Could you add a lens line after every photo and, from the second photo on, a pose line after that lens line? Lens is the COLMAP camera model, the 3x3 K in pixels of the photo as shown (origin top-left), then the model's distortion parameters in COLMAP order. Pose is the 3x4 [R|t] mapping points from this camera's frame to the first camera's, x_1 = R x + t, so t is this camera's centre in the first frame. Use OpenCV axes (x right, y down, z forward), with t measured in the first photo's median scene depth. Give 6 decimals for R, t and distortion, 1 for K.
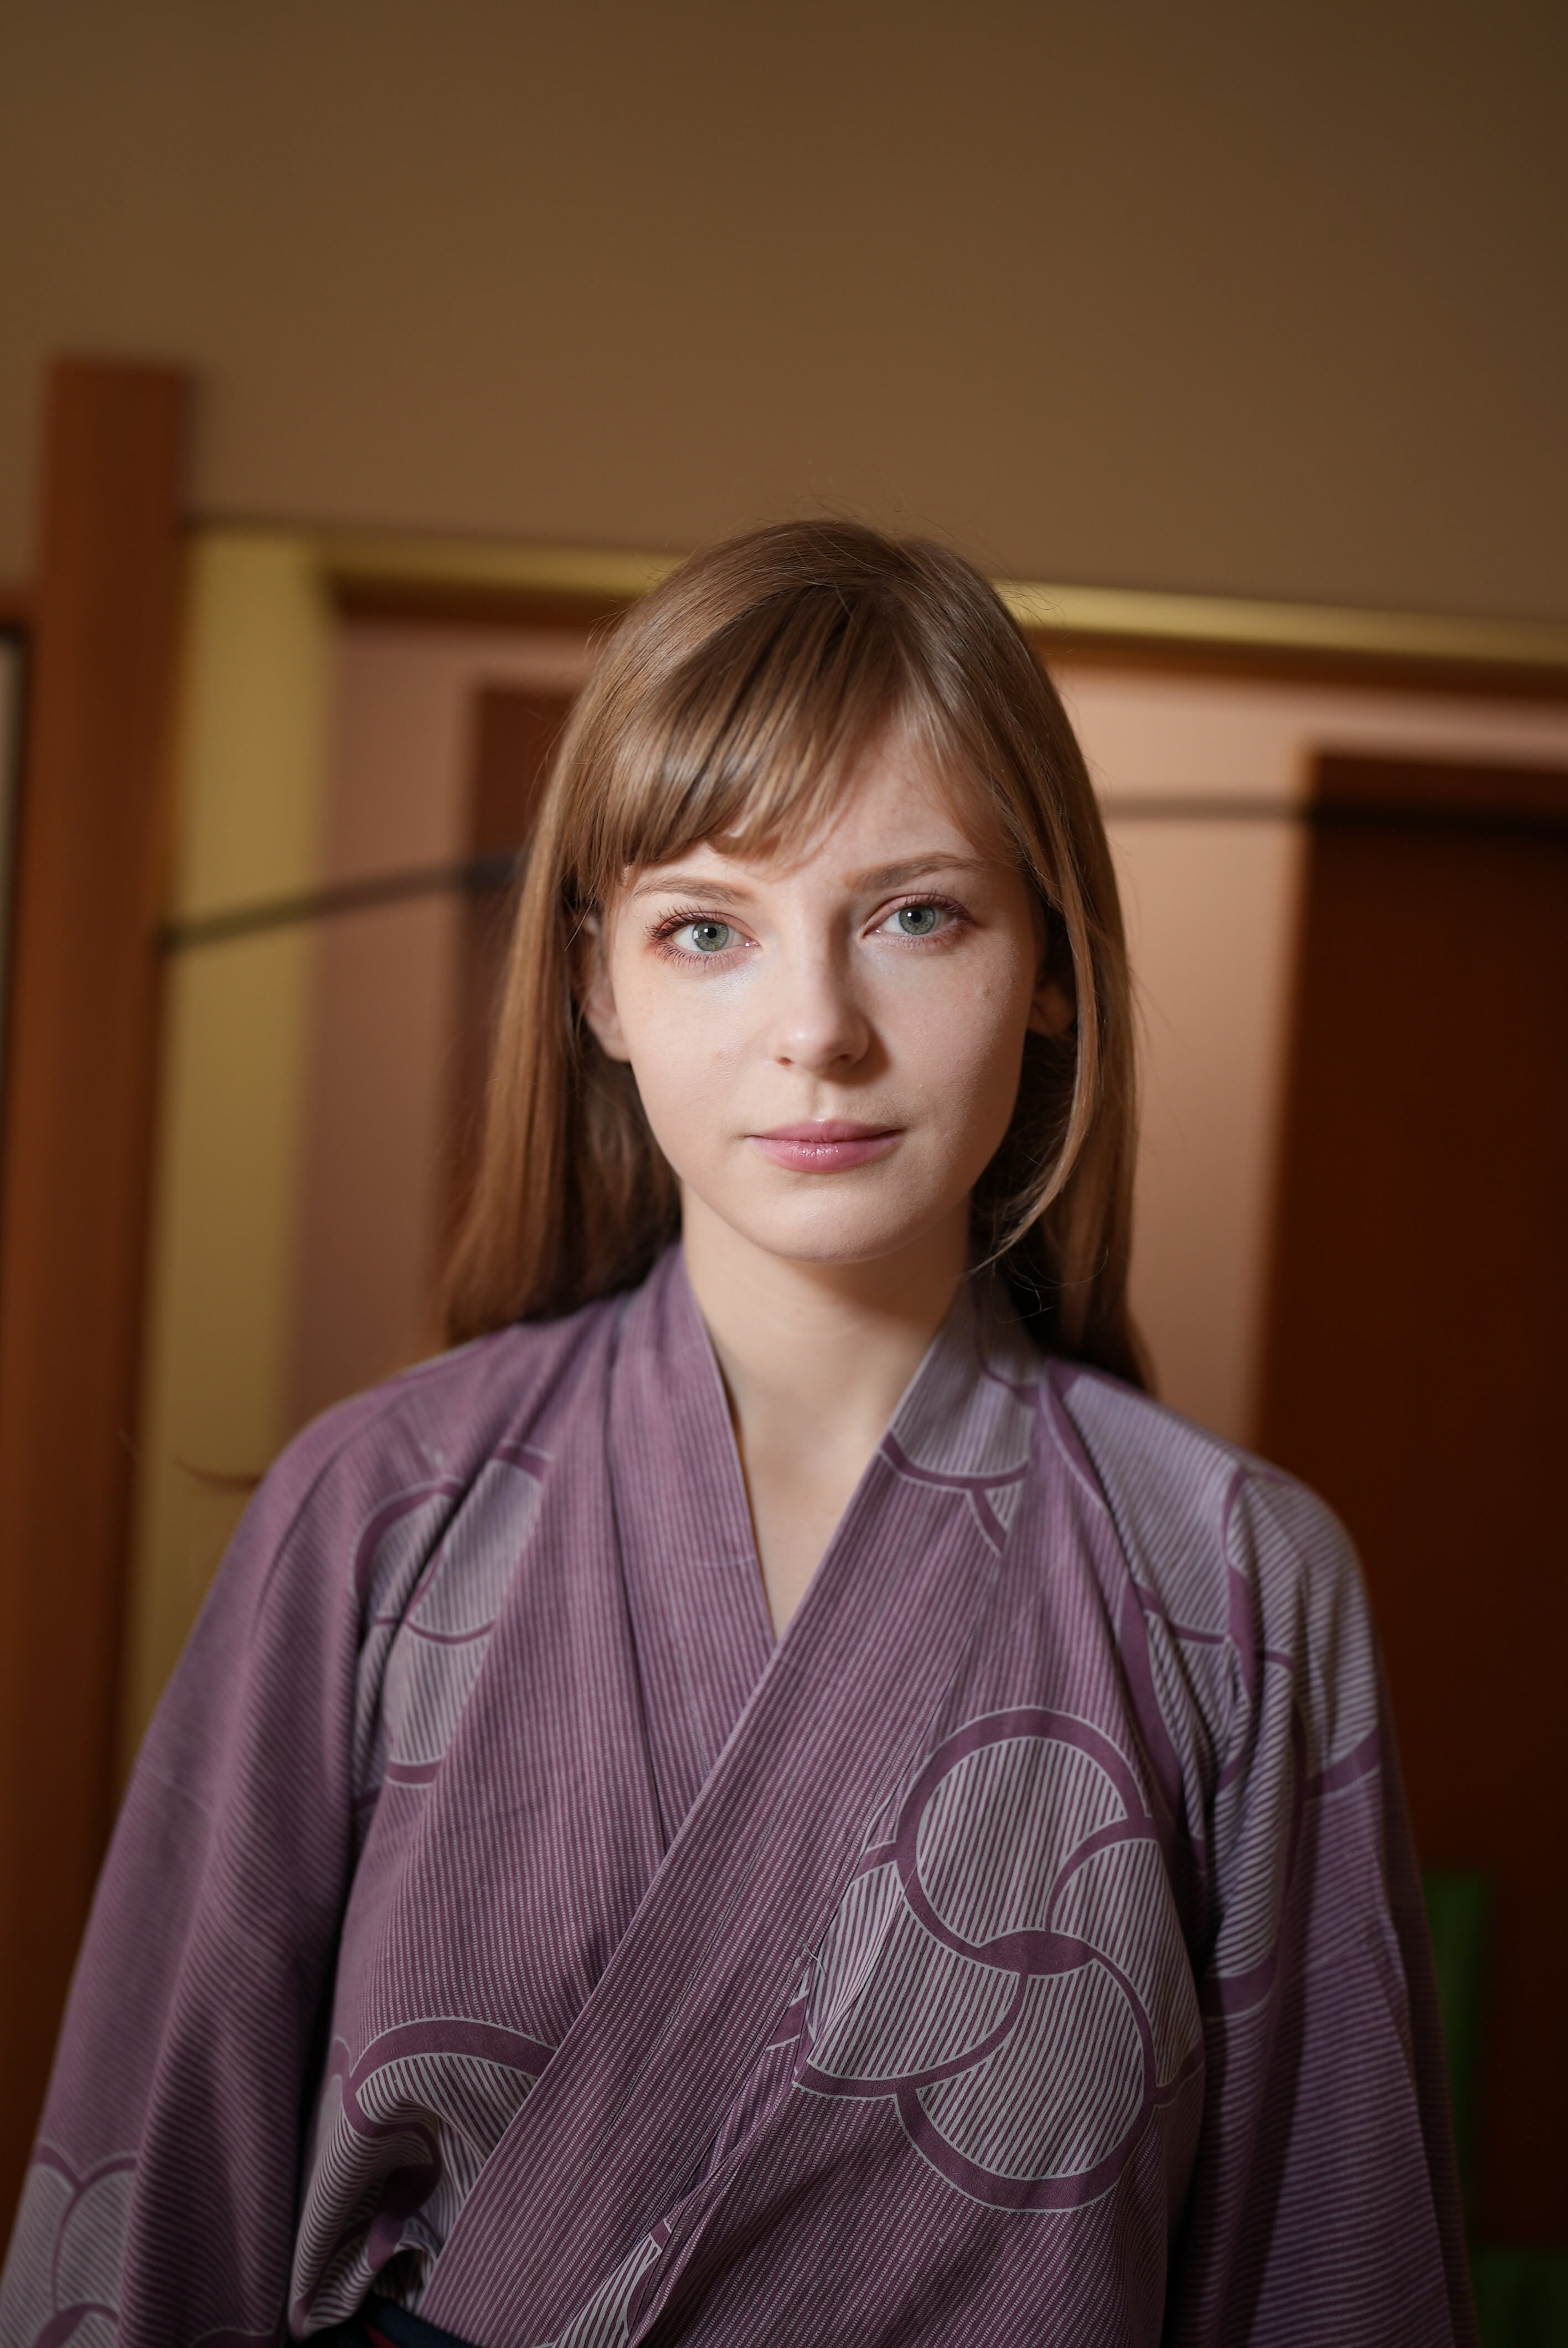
lens RADIAL K [[2449.1, 0, 784.0], [0, 2449.1, 1174.0], [0, 0, 1]] dist [-0.063077, 0.352453]
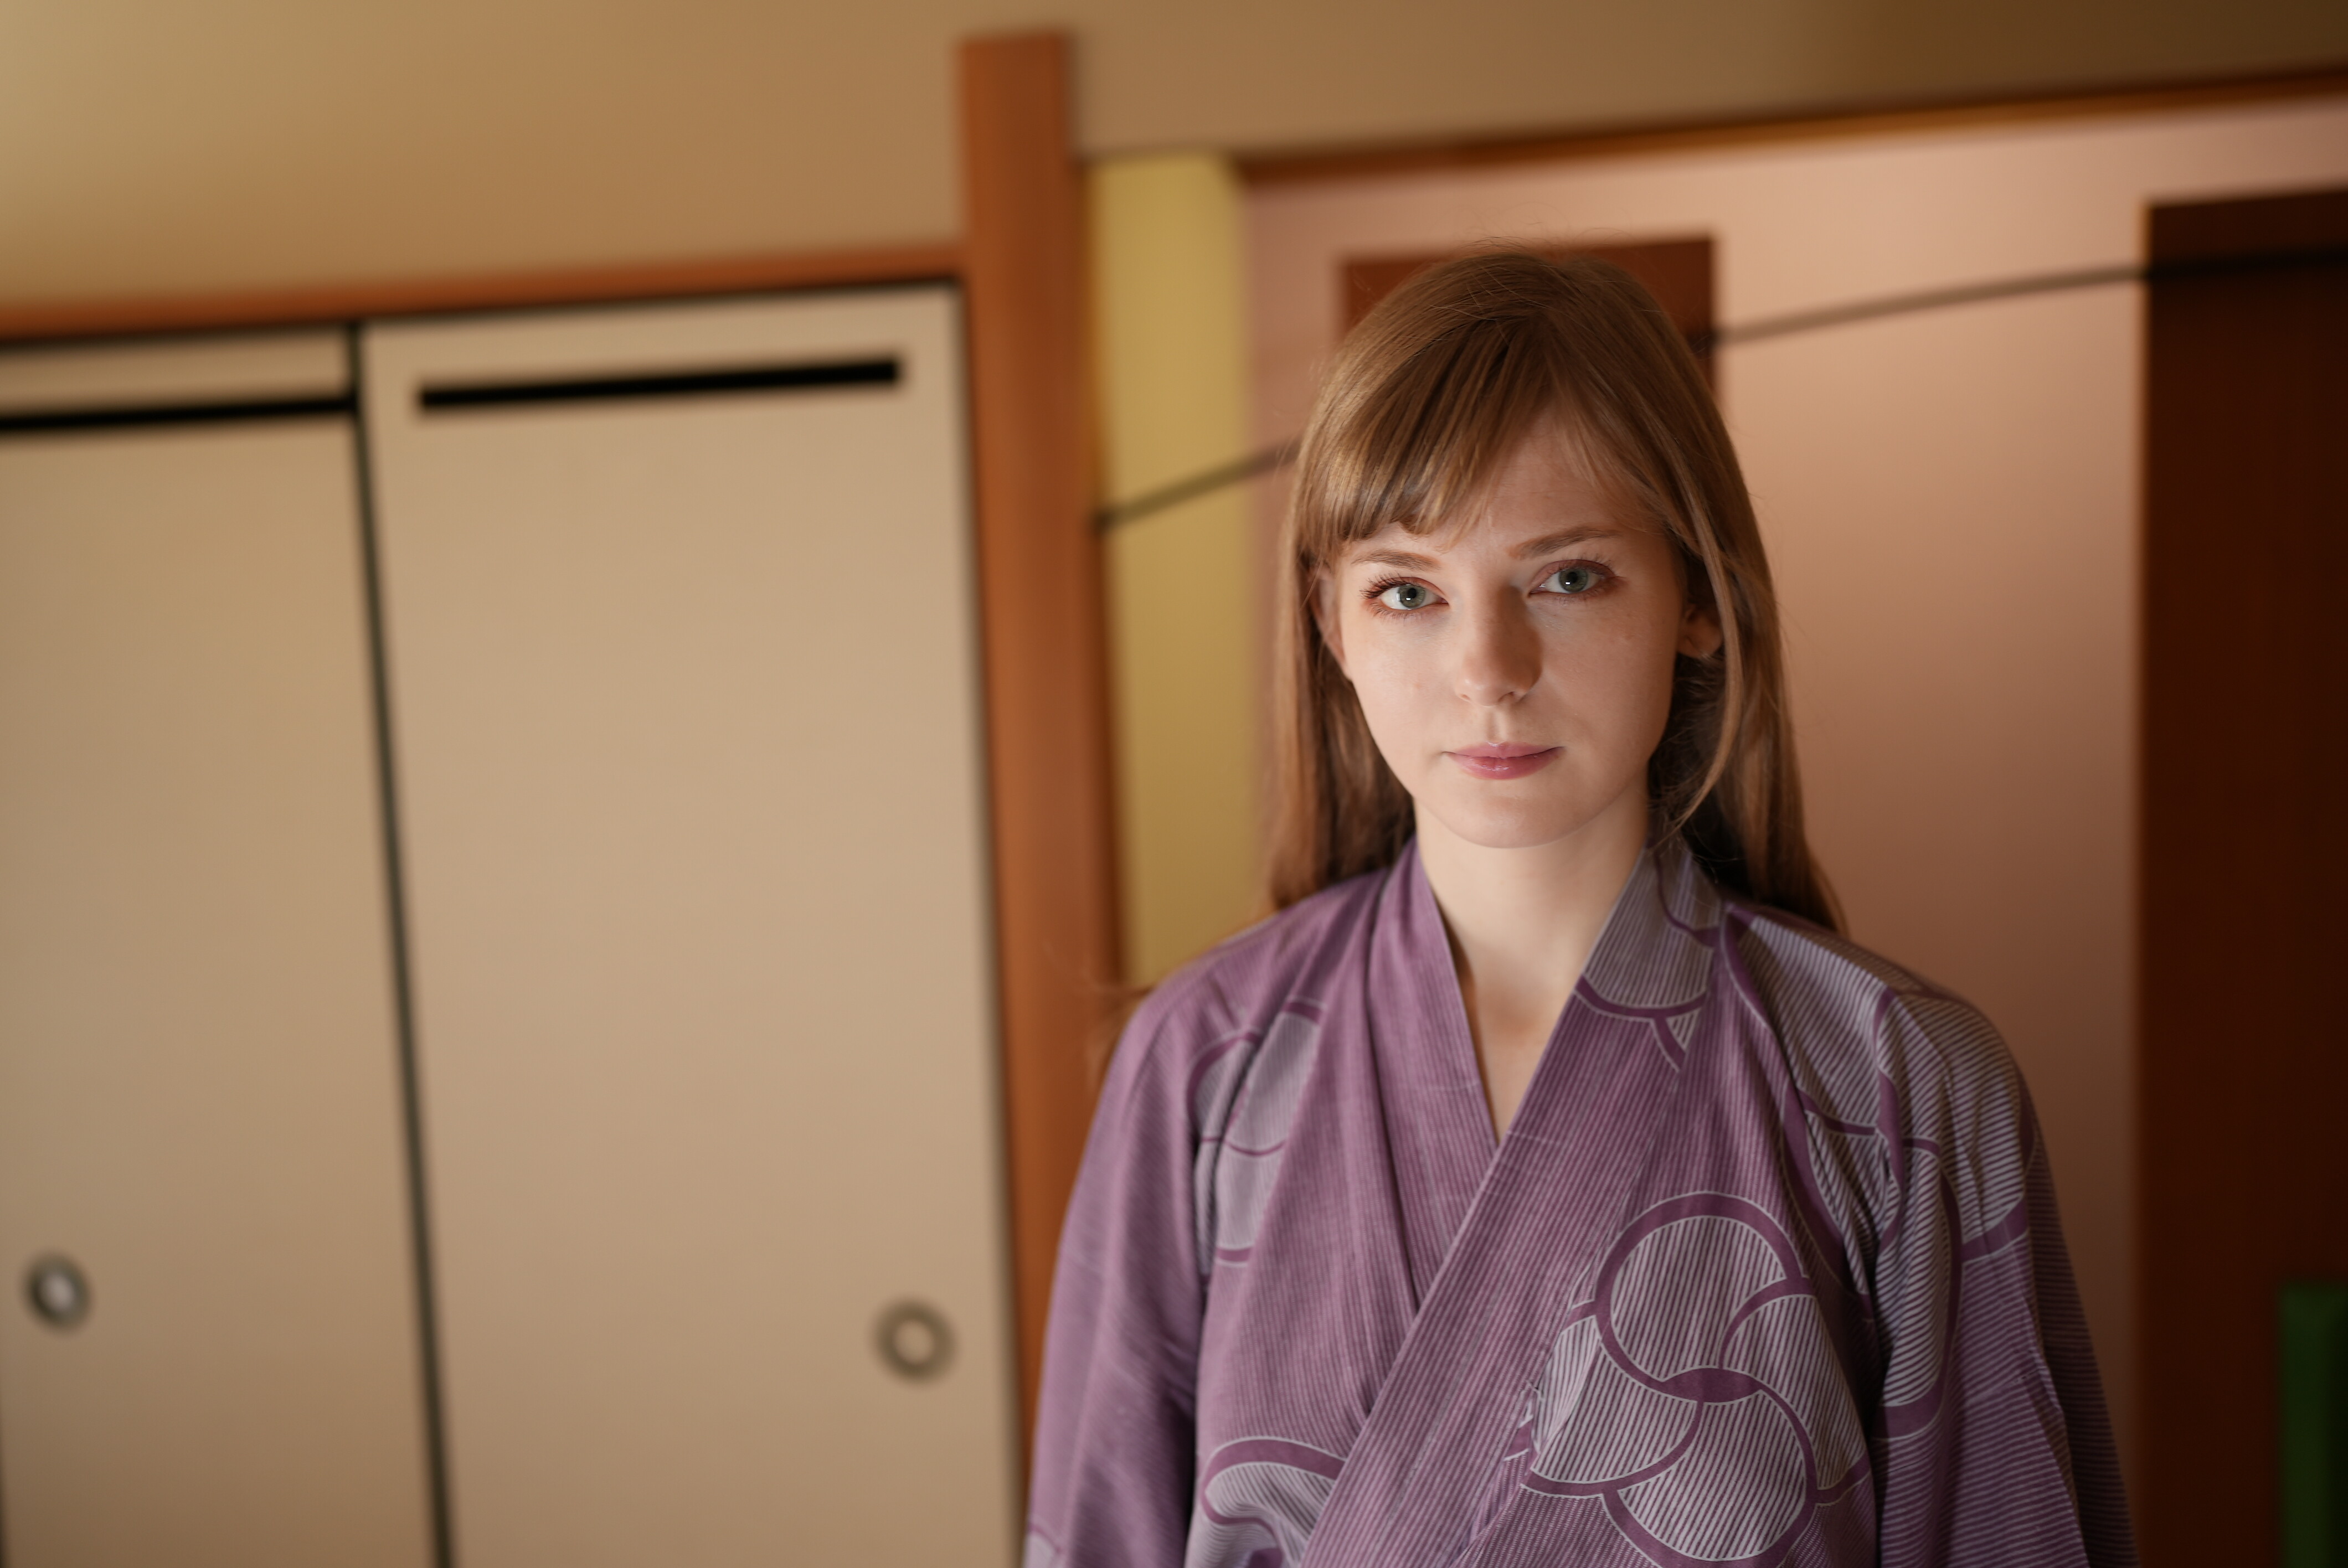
lens RADIAL K [[2401.9, 0, 1174.0], [0, 2401.9, 784.0], [0, 0, 1]] dist [-0.009147, 0.235062]
pose [[0.964200, -0.074963, -0.254361, 0.169096], [0.089622, 0.994889, 0.046524, -0.072151], [0.249573, -0.067655, 0.965990, -0.245652]]
